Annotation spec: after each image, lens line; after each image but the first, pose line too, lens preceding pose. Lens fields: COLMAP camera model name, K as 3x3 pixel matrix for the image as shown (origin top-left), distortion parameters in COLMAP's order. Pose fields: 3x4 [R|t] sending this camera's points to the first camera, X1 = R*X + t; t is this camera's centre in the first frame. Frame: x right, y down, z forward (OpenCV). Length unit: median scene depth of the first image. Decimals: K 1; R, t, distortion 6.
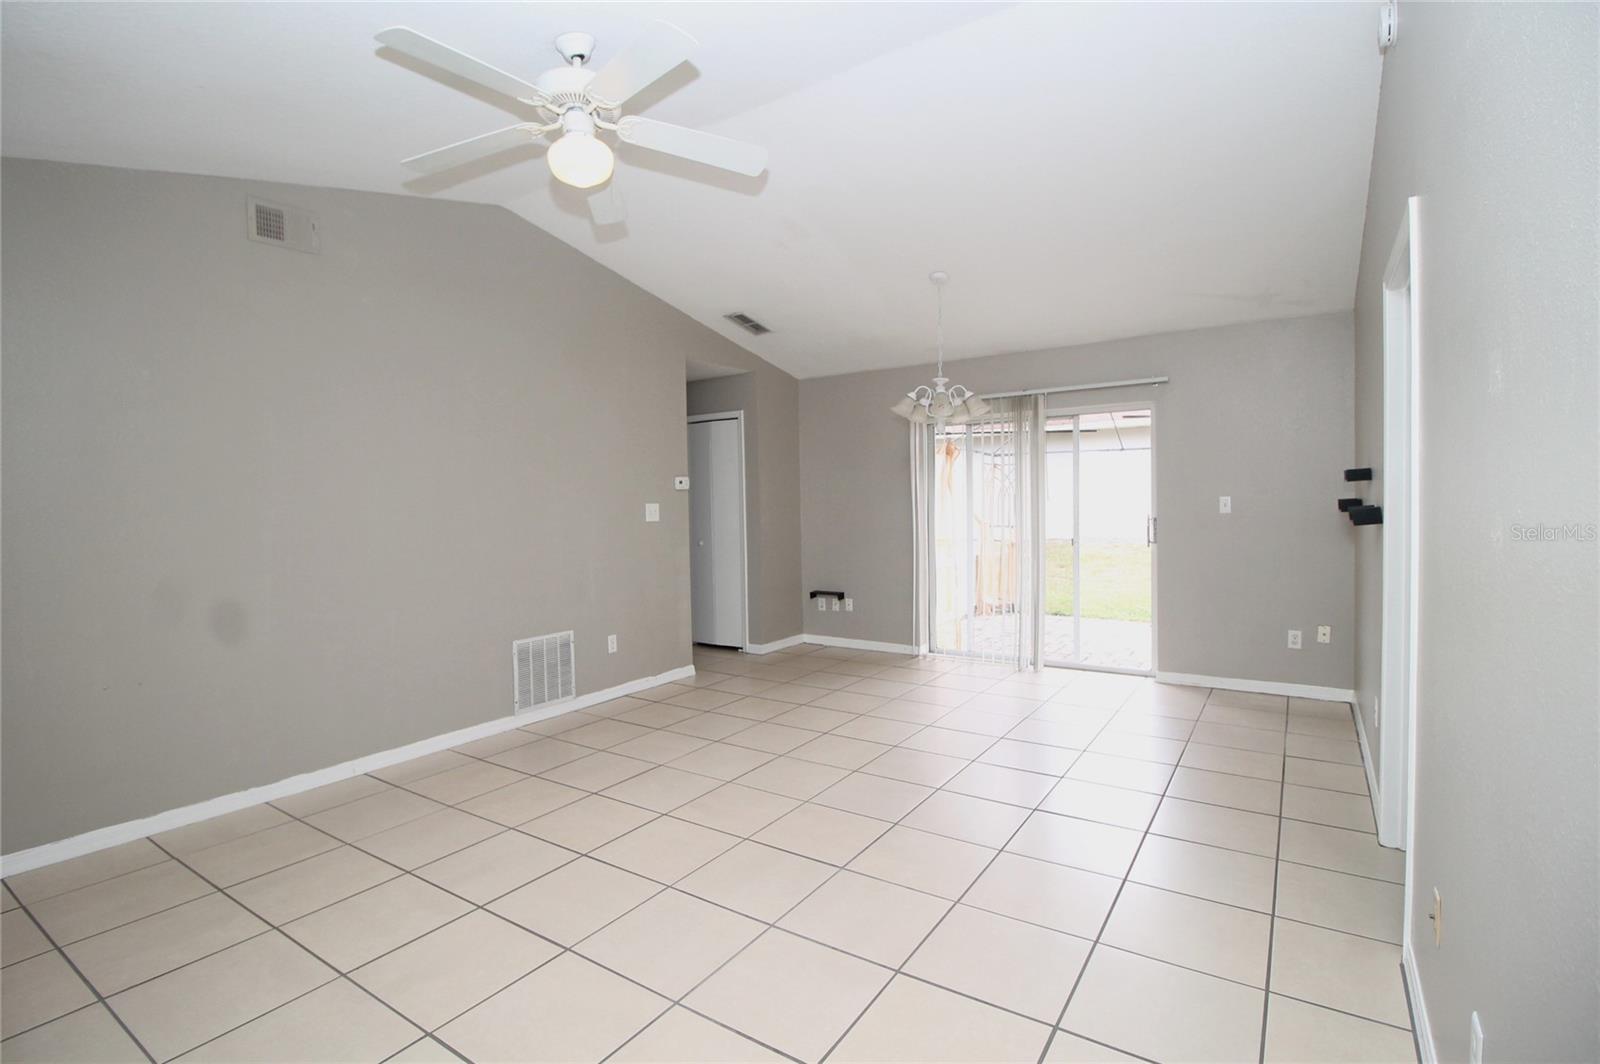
lens RADIAL K [[757.7, 0, 797.4], [0, 757.7, 521.3], [0, 0, 1]] dist [-0.002517, -0.000125]
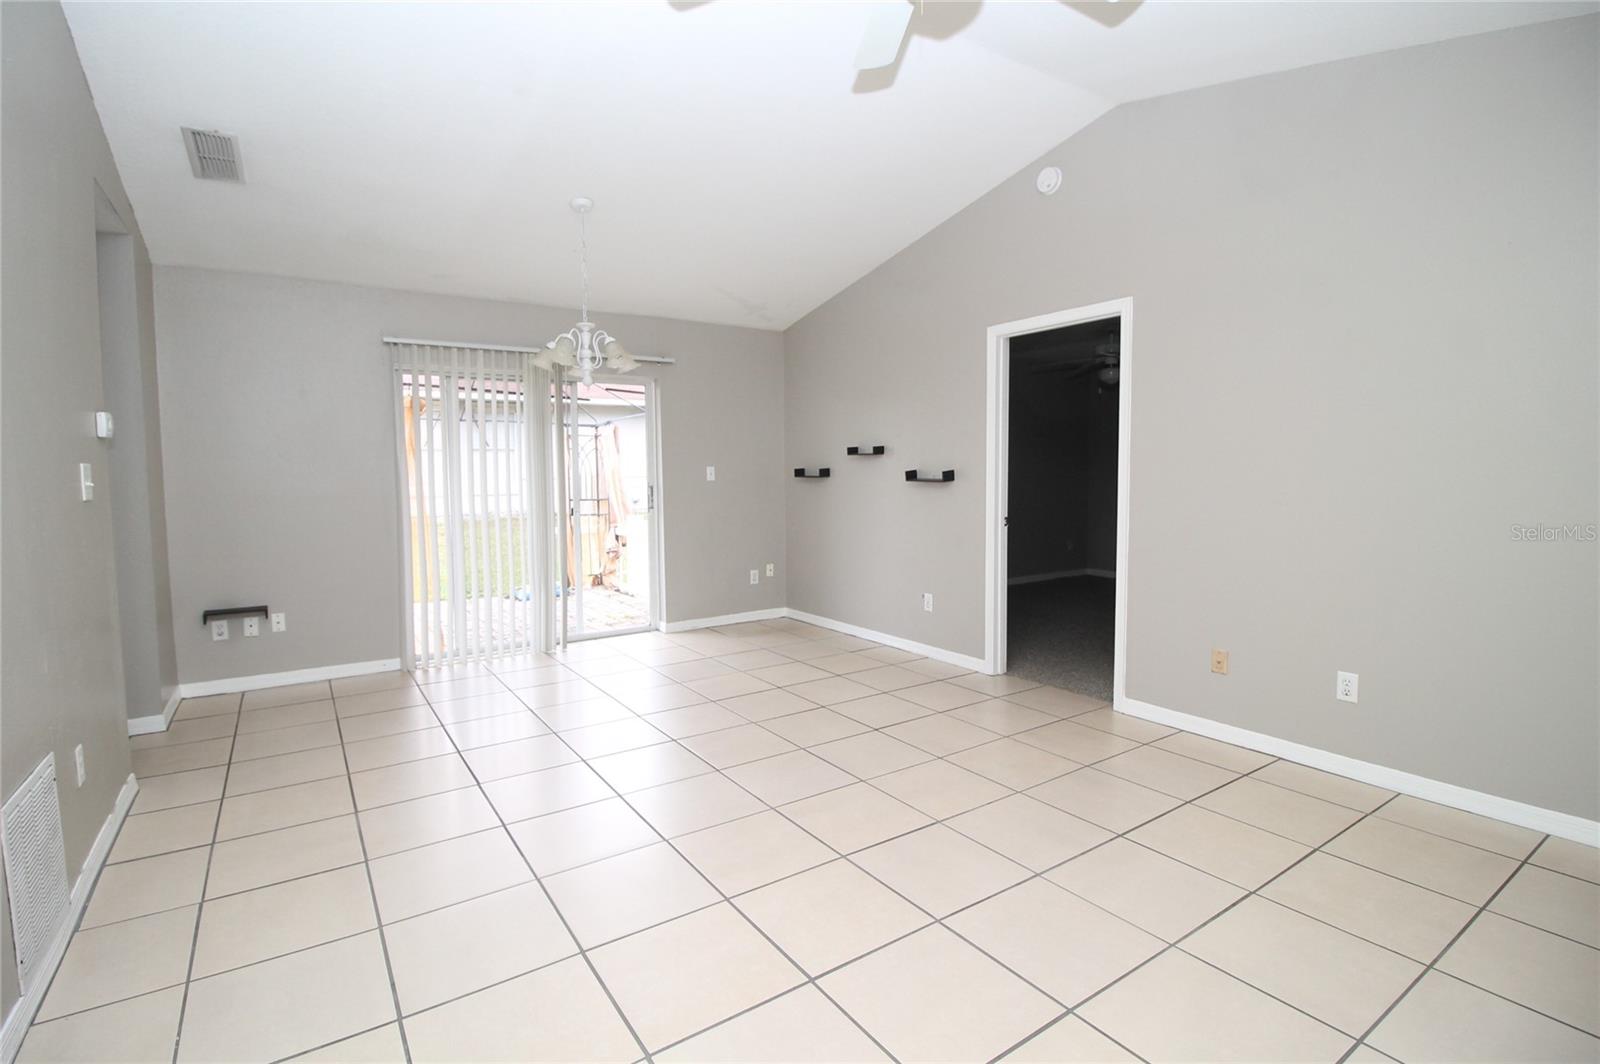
lens RADIAL K [[761.2, 0, 799.0], [0, 761.2, 532.2], [0, 0, 1]] dist [0.001479, -0.000010]
pose [[0.371979, -0.061544, 0.926198, -0.472384], [0.029630, 0.998078, 0.054420, 0.008207], [-0.927768, 0.007200, 0.373088, 0.389351]]
